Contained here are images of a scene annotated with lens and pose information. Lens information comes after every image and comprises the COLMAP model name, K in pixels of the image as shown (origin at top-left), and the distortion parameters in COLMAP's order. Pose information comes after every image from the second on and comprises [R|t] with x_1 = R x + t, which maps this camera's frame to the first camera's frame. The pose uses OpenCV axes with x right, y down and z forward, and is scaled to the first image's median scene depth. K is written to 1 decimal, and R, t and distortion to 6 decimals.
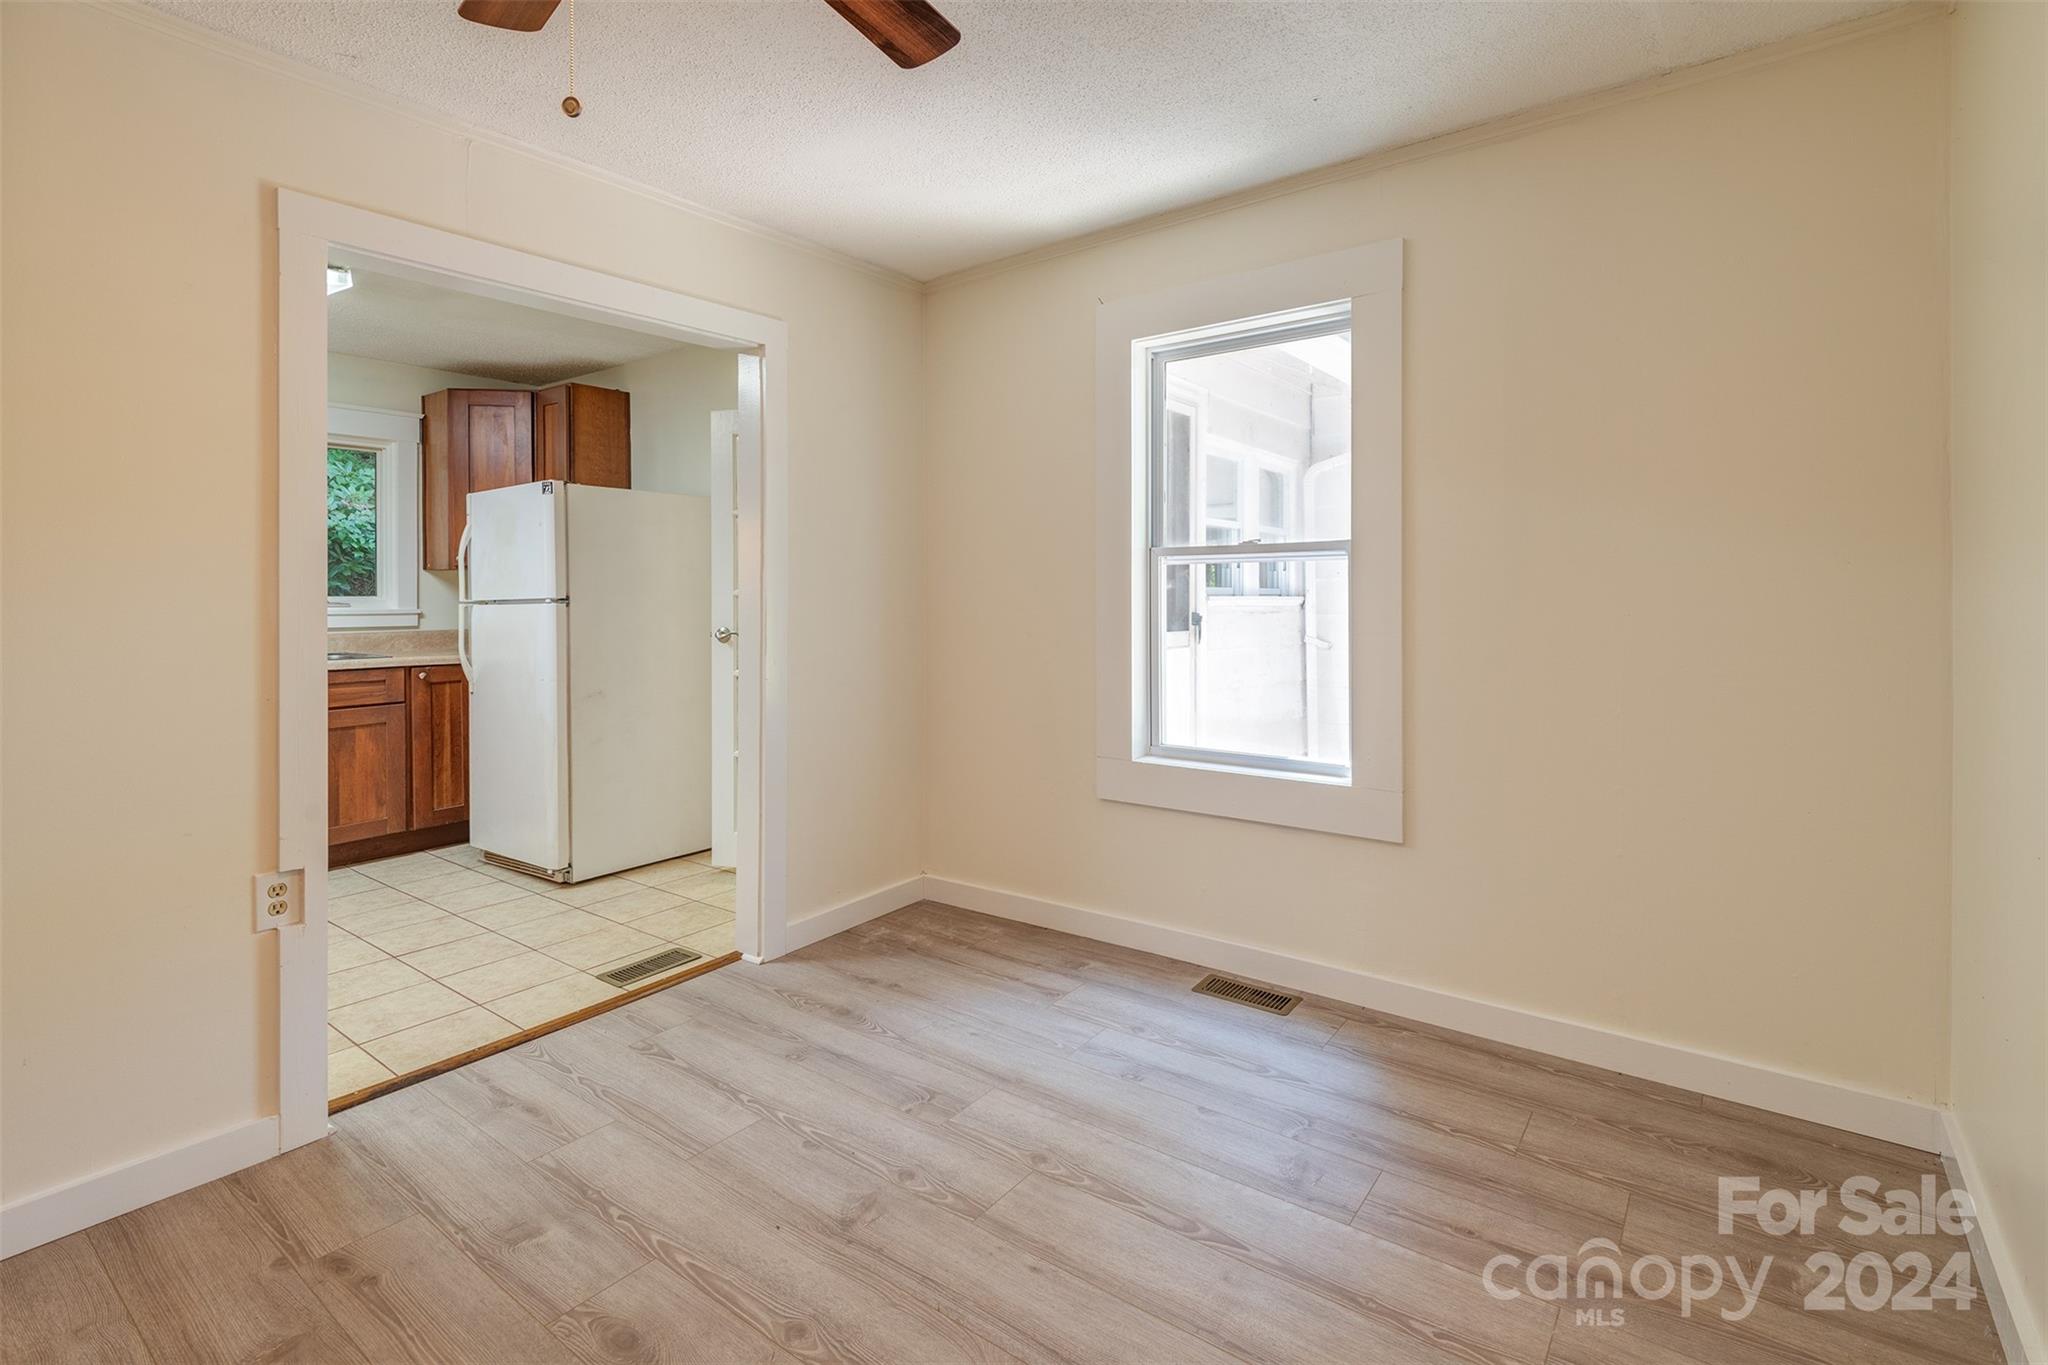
lens RADIAL K [[963.1, 0, 981.4], [0, 963.1, 605.4], [0, 0, 1]] dist [0.007441, -0.006223]
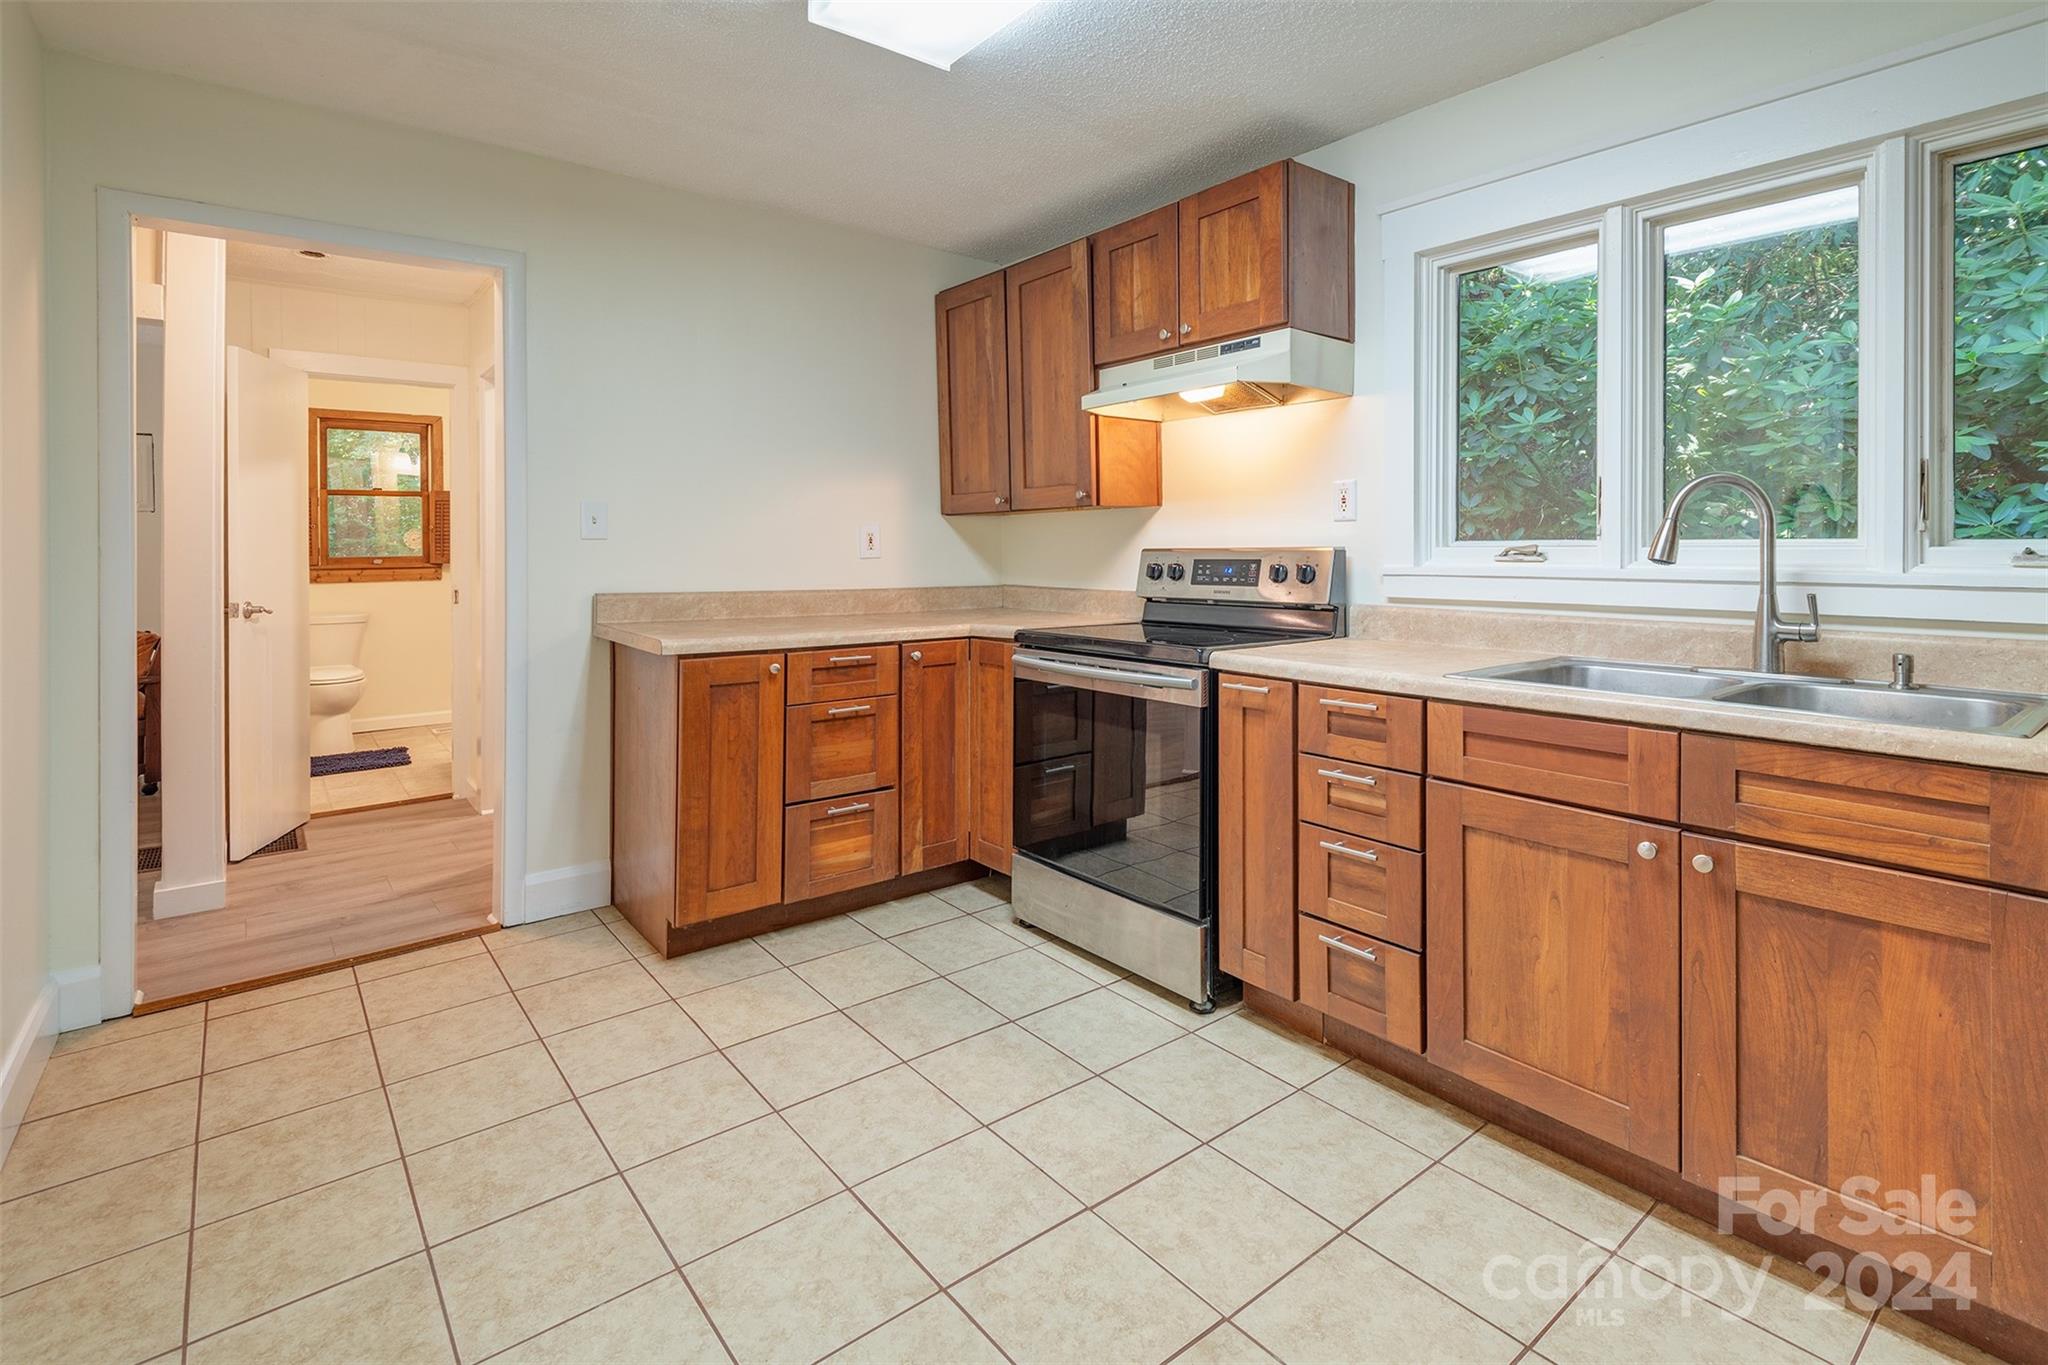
lens RADIAL K [[963.1, 0, 1038.4], [0, 963.1, 556.7], [0, 0, 1]] dist [0.007441, -0.006223]
pose [[-0.231279, 0.008715, -0.972848, -0.493781], [-0.006176, 0.999927, 0.010426, -0.007525], [0.972868, 0.008419, -0.231209, 1.527791]]
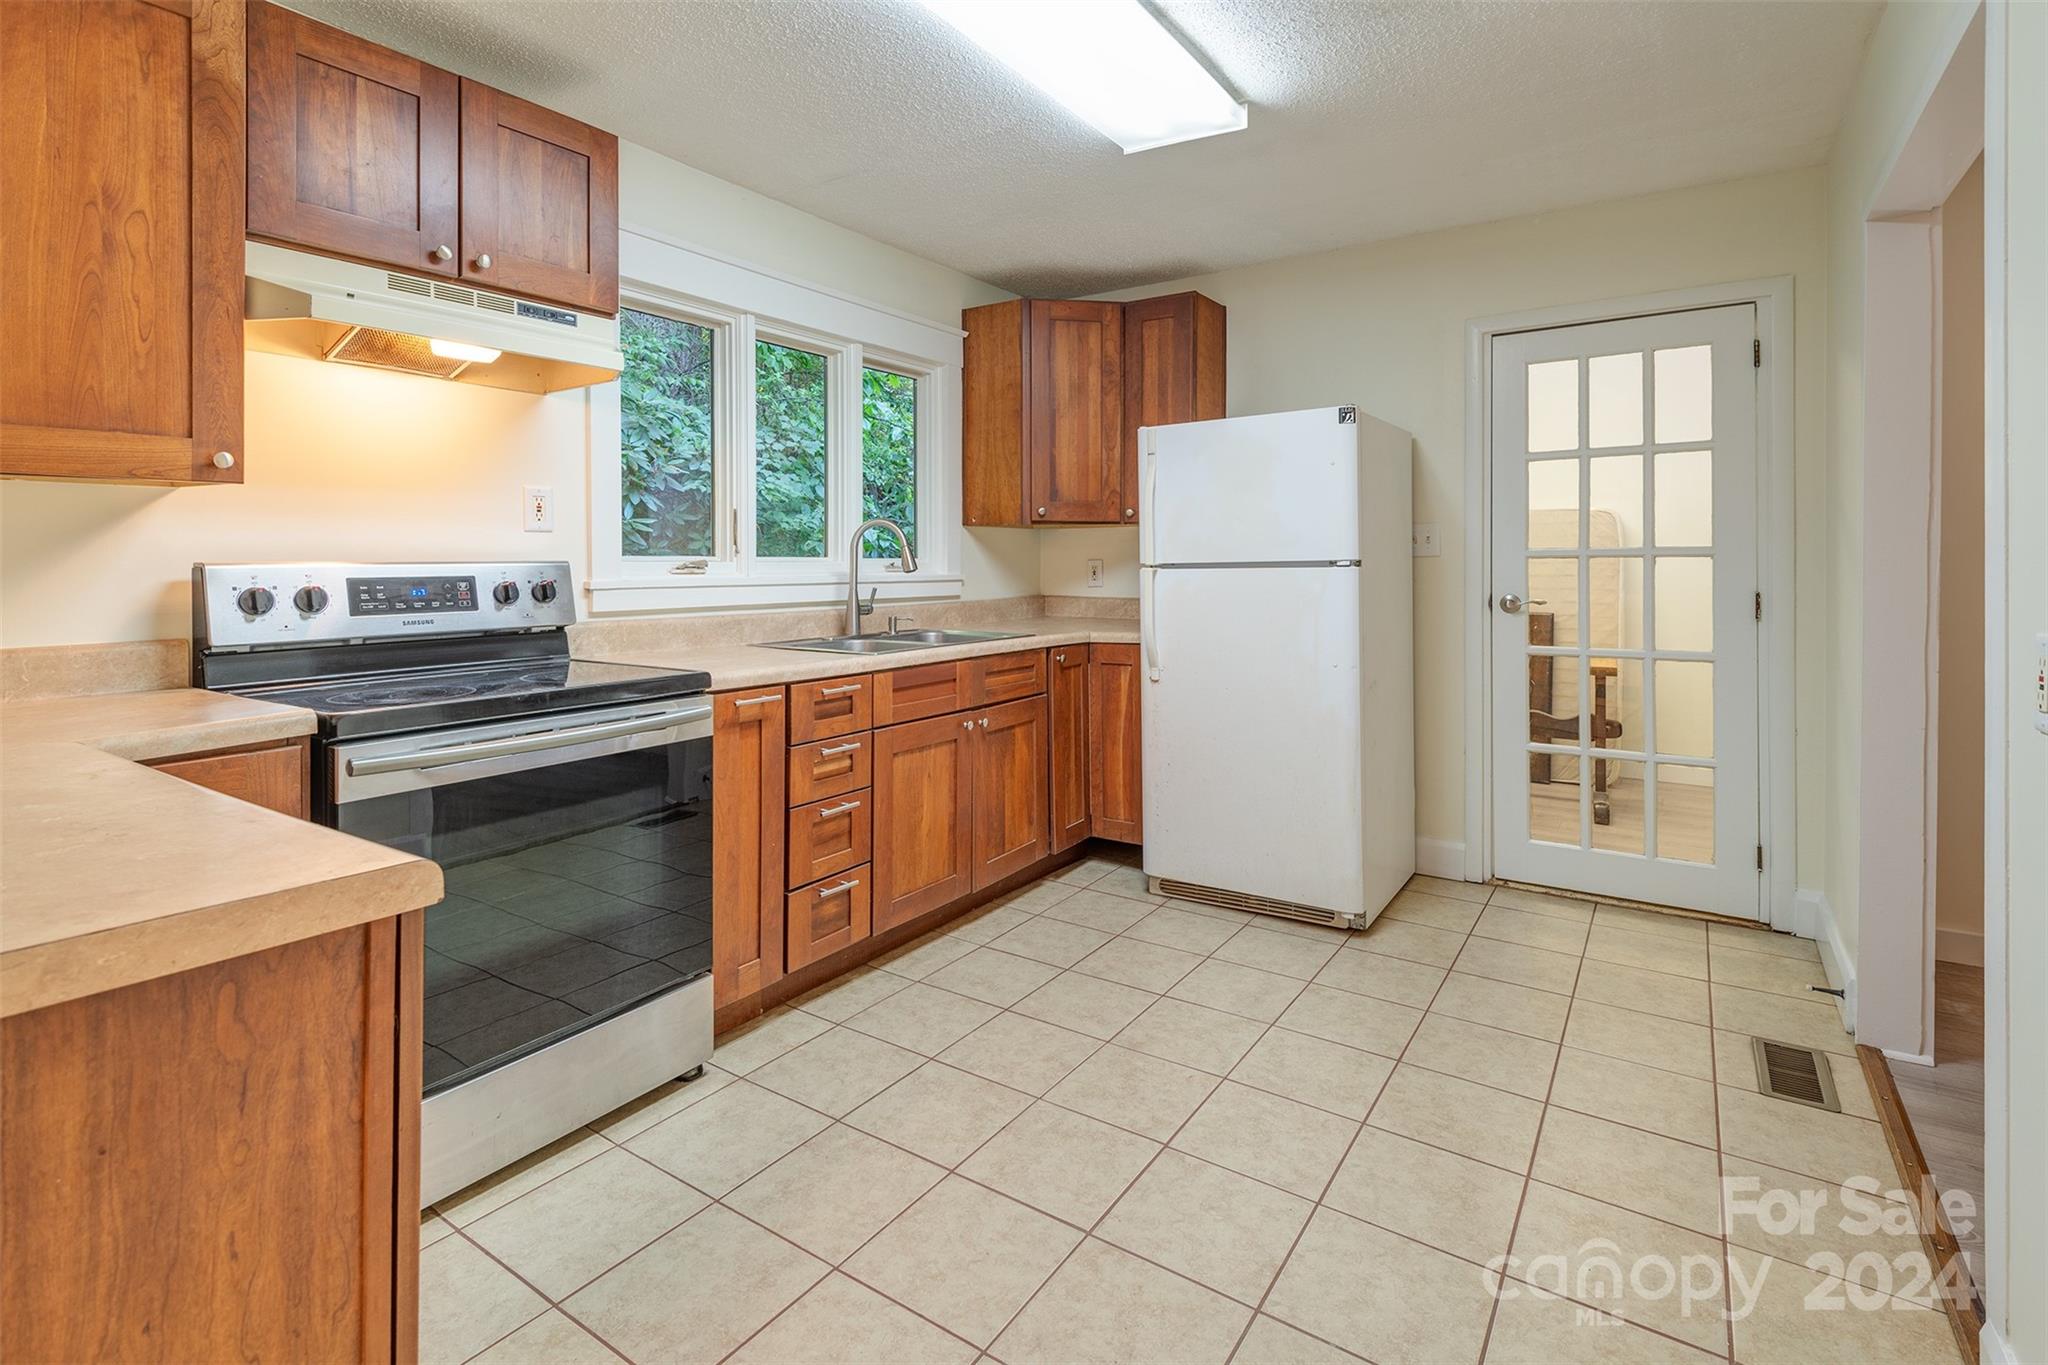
lens RADIAL K [[963.1, 0, 1031.3], [0, 963.1, 570.5], [0, 0, 1]] dist [0.007441, -0.006223]
pose [[0.997922, 0.002076, 0.064407, -1.326628], [-0.002269, 0.999993, 0.002916, -0.002407], [-0.064400, -0.003056, 0.997919, 0.435462]]
